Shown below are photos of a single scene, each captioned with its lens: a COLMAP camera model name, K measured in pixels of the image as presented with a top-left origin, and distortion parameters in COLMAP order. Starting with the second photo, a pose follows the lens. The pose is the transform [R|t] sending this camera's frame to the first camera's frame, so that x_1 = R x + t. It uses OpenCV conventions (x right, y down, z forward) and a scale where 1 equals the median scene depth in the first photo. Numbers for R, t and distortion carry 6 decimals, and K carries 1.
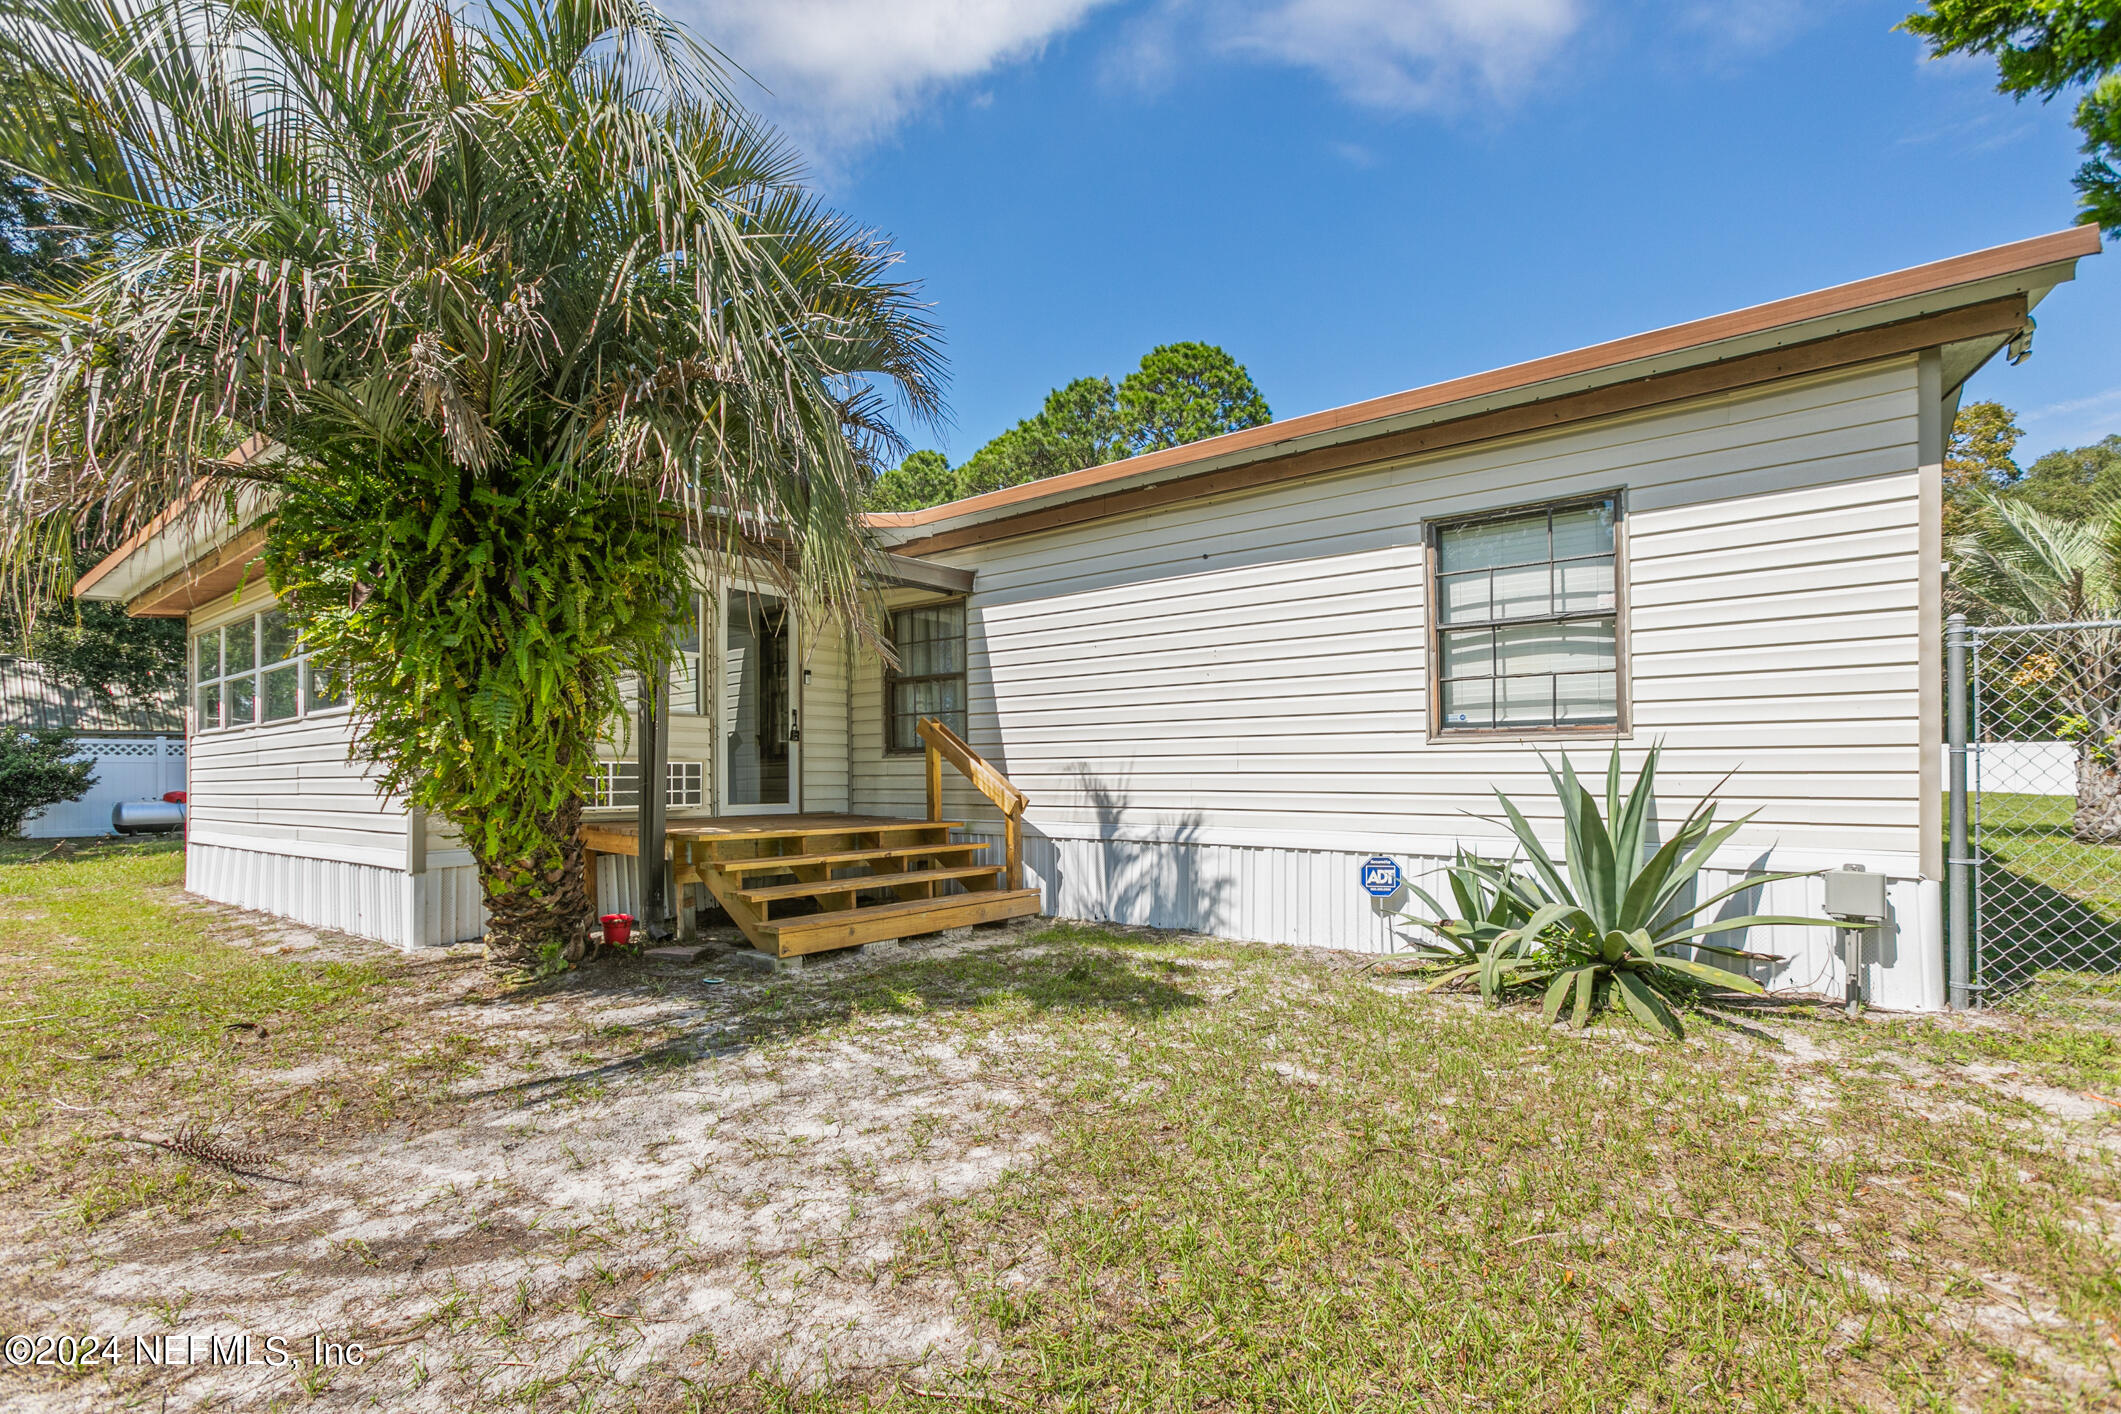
lens RADIAL K [[972.4, 0, 1054.4], [0, 972.4, 697.0], [0, 0, 1]] dist [0.000293, 0.000020]
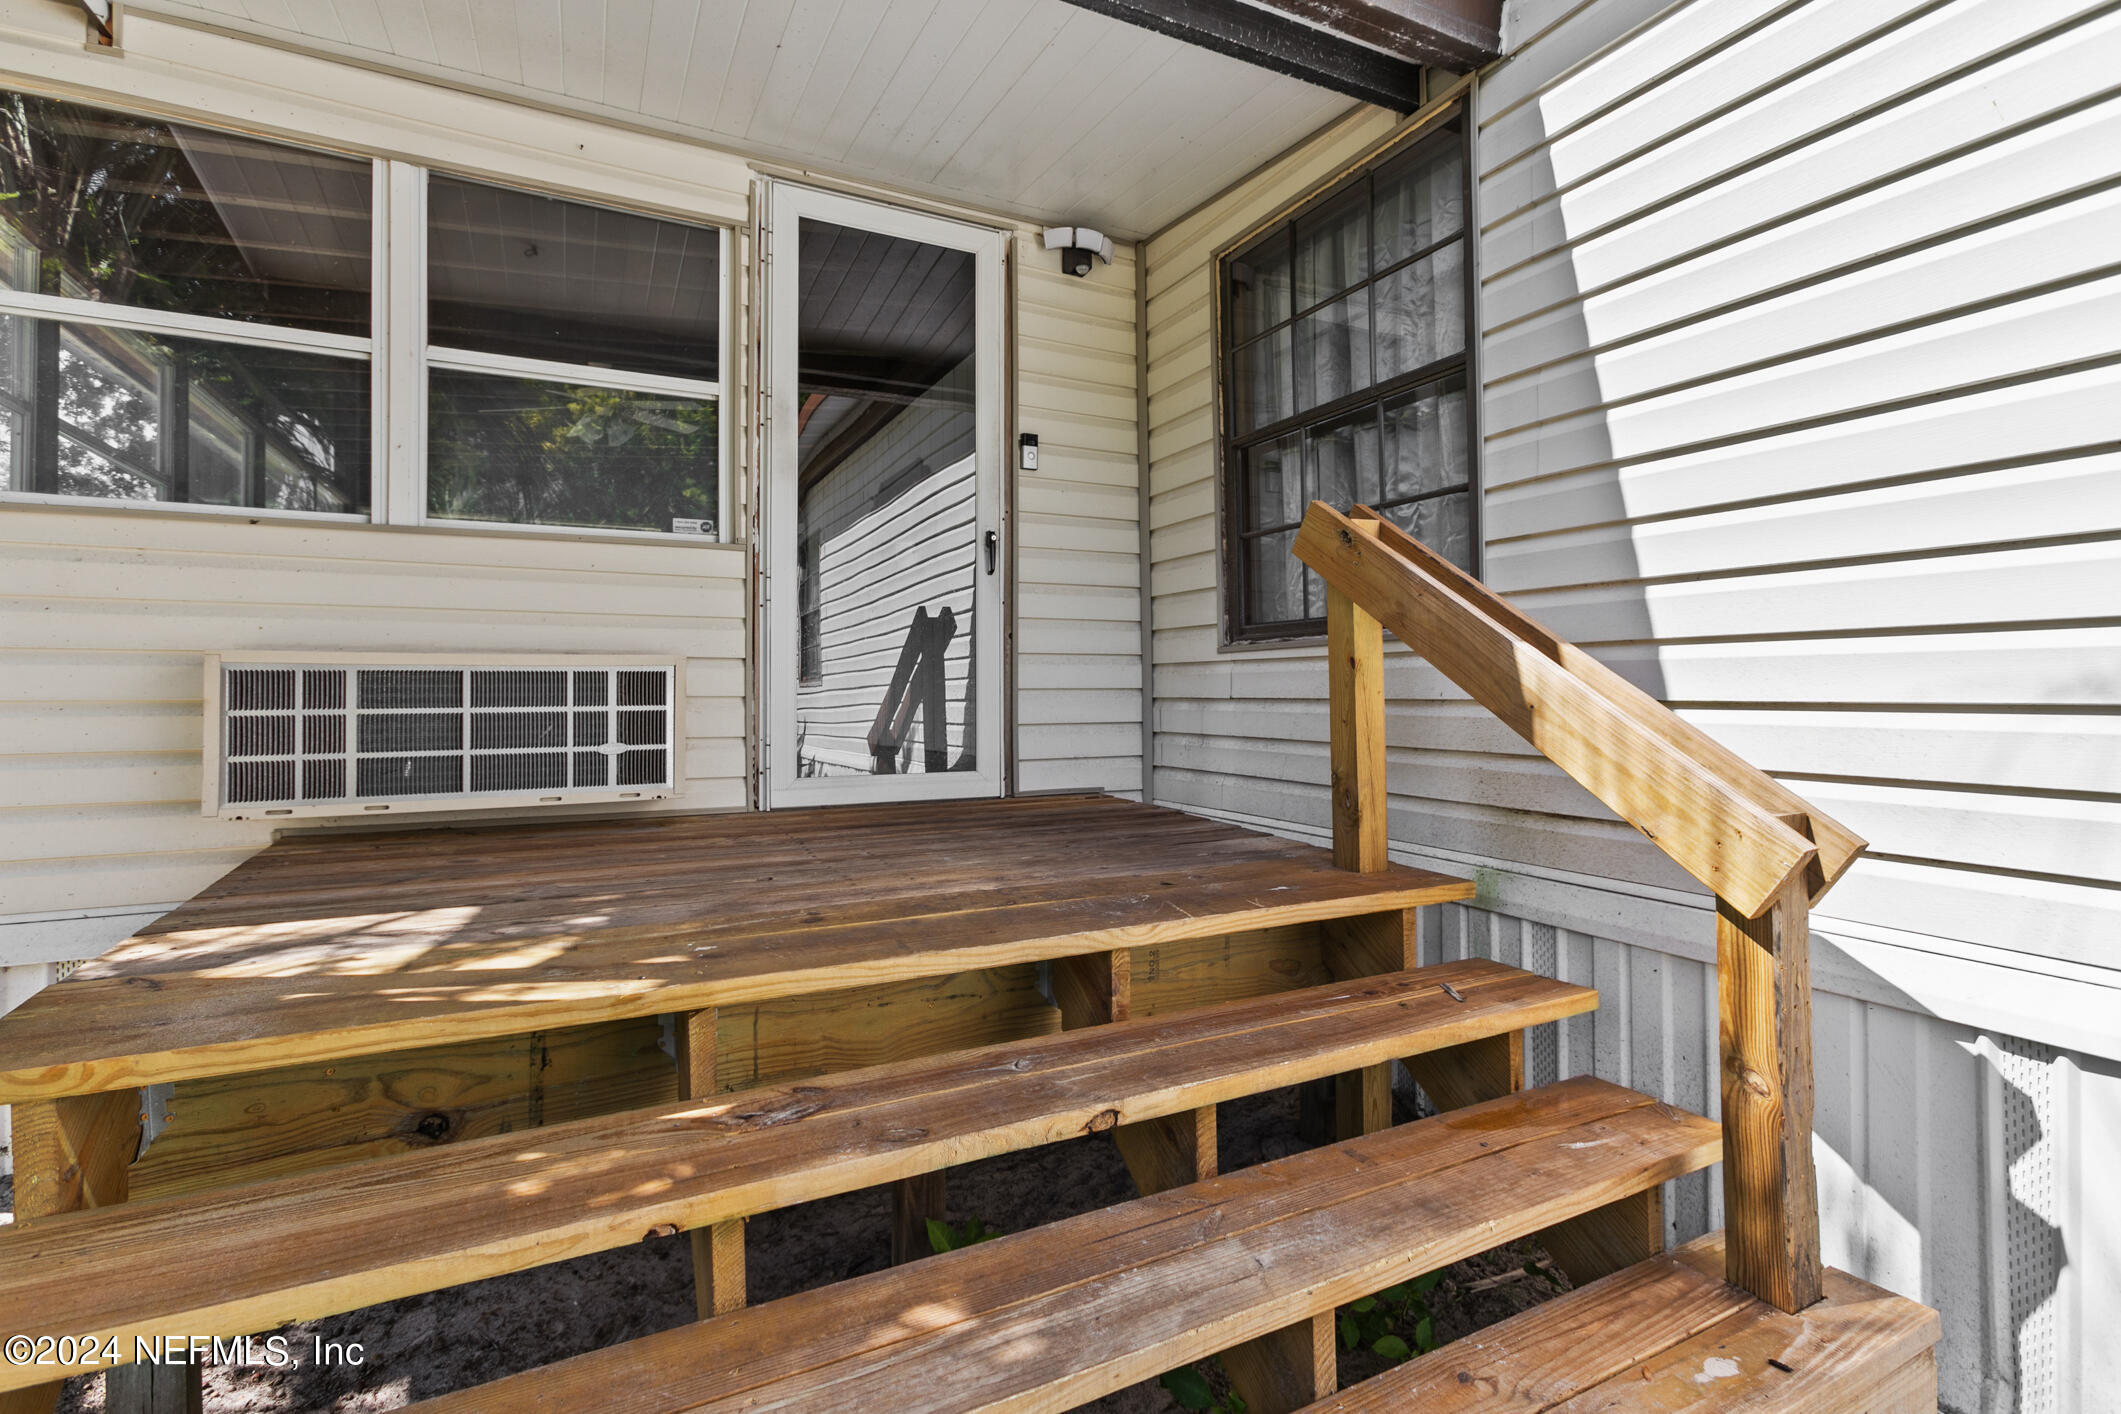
lens RADIAL K [[972.4, 0, 1054.4], [0, 972.4, 697.0], [0, 0, 1]] dist [0.000293, 0.000020]
pose [[0.903923, 0.004932, -0.427667, -0.082964], [0.034870, 0.995755, 0.085186, 0.050880], [0.426272, -0.091914, 0.899913, 0.709187]]
